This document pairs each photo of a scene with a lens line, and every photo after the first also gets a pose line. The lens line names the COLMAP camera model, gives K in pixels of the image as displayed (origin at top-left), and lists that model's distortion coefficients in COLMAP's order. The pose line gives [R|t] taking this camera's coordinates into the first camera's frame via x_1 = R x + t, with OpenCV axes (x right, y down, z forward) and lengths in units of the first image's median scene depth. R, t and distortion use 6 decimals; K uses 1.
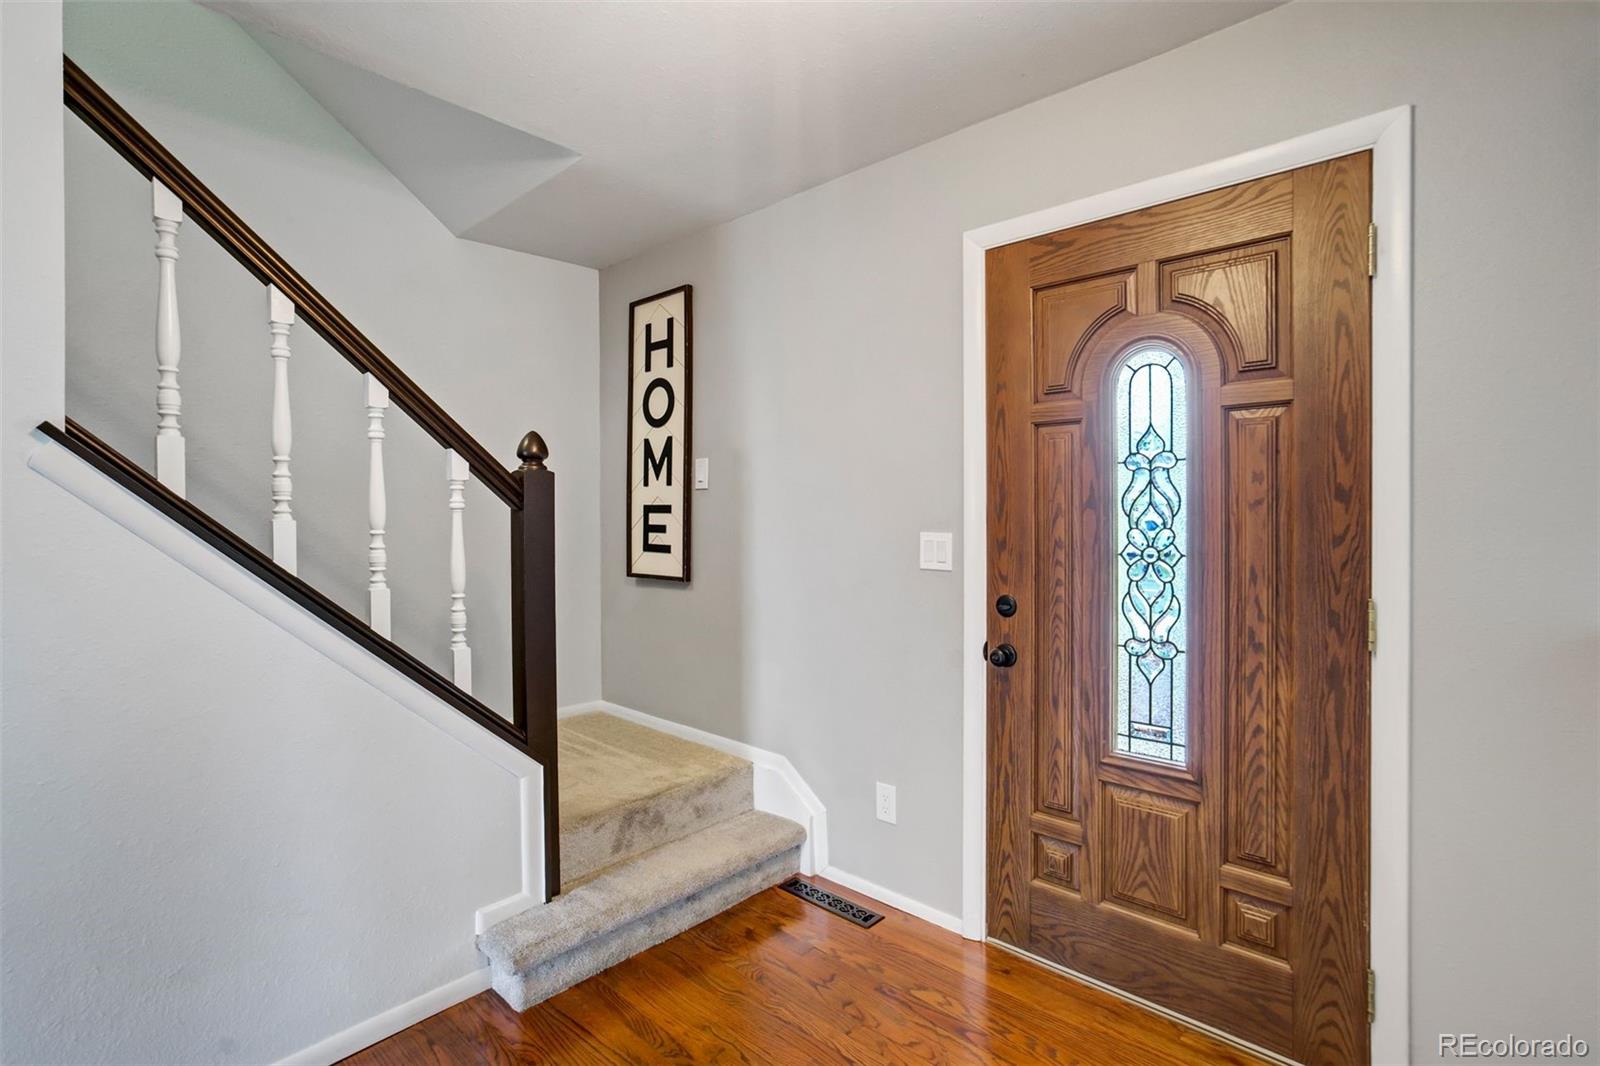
lens RADIAL K [[747.2, 0, 804.4], [0, 747.2, 530.9], [0, 0, 1]] dist [-0.005093, 0.002170]
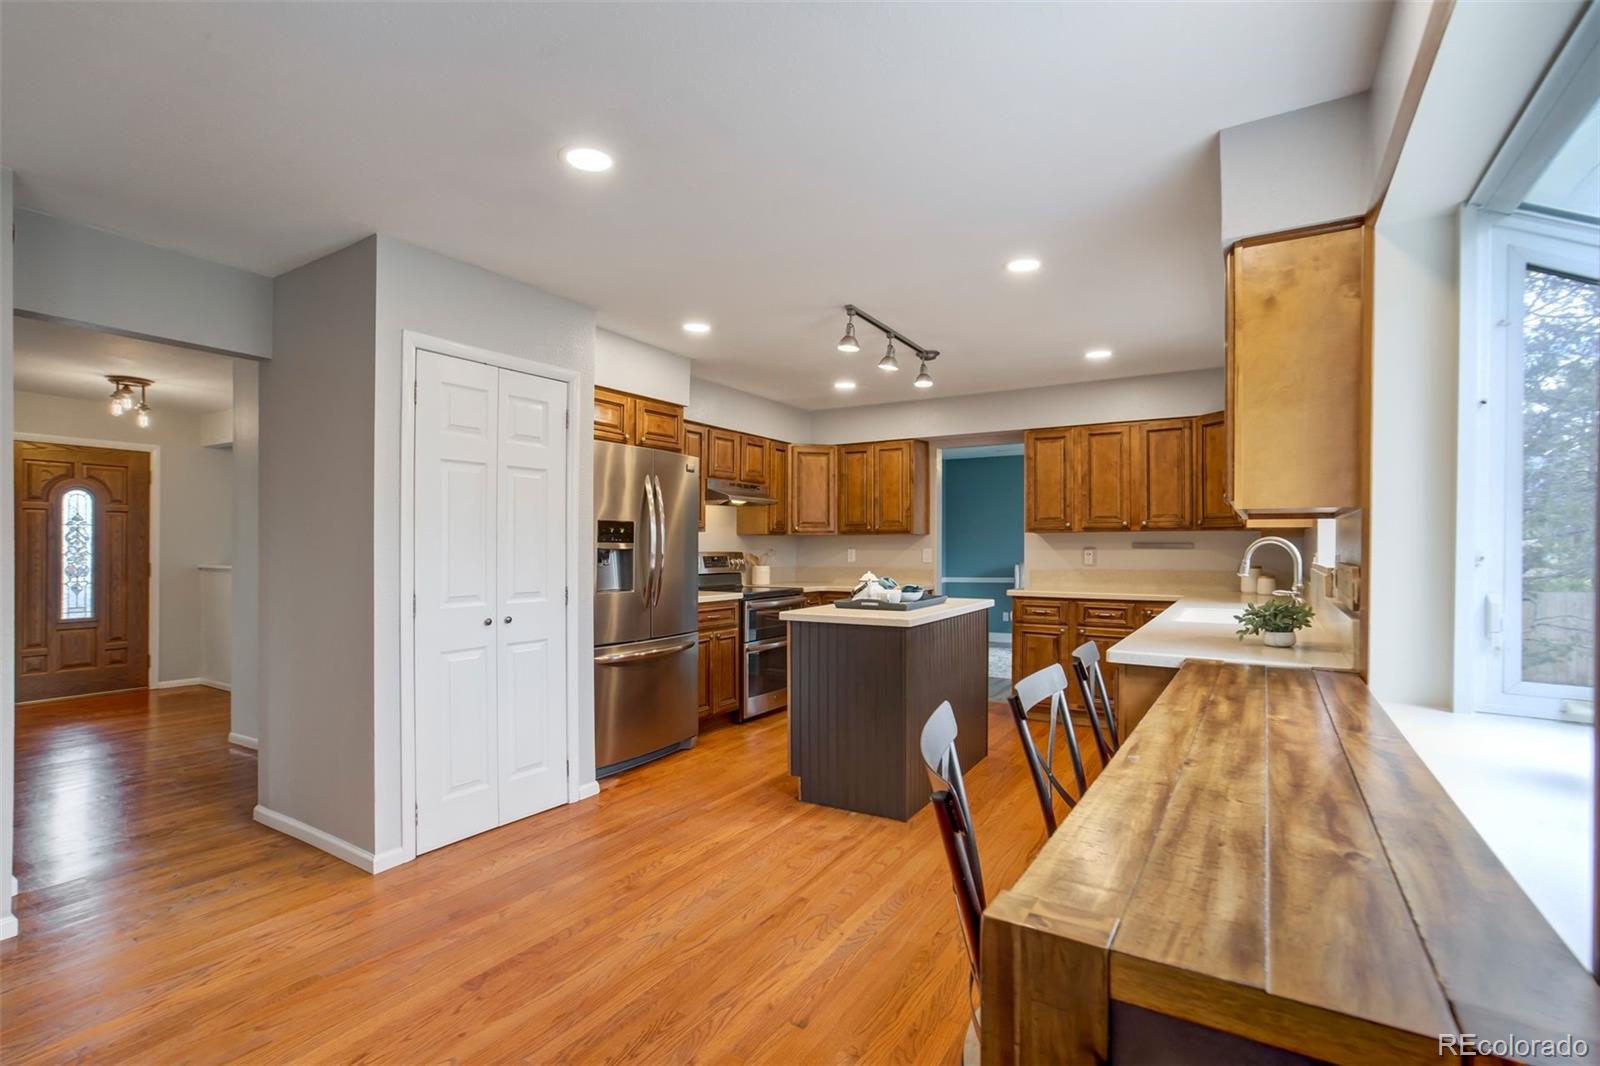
lens RADIAL K [[747.2, 0, 802.1], [0, 747.2, 539.7], [0, 0, 1]] dist [-0.005093, 0.002170]
pose [[-0.170625, 0.005538, 0.985320, -3.295421], [0.004829, 0.999977, -0.004784, 0.001449], [-0.985324, 0.003942, -0.170648, -1.547252]]
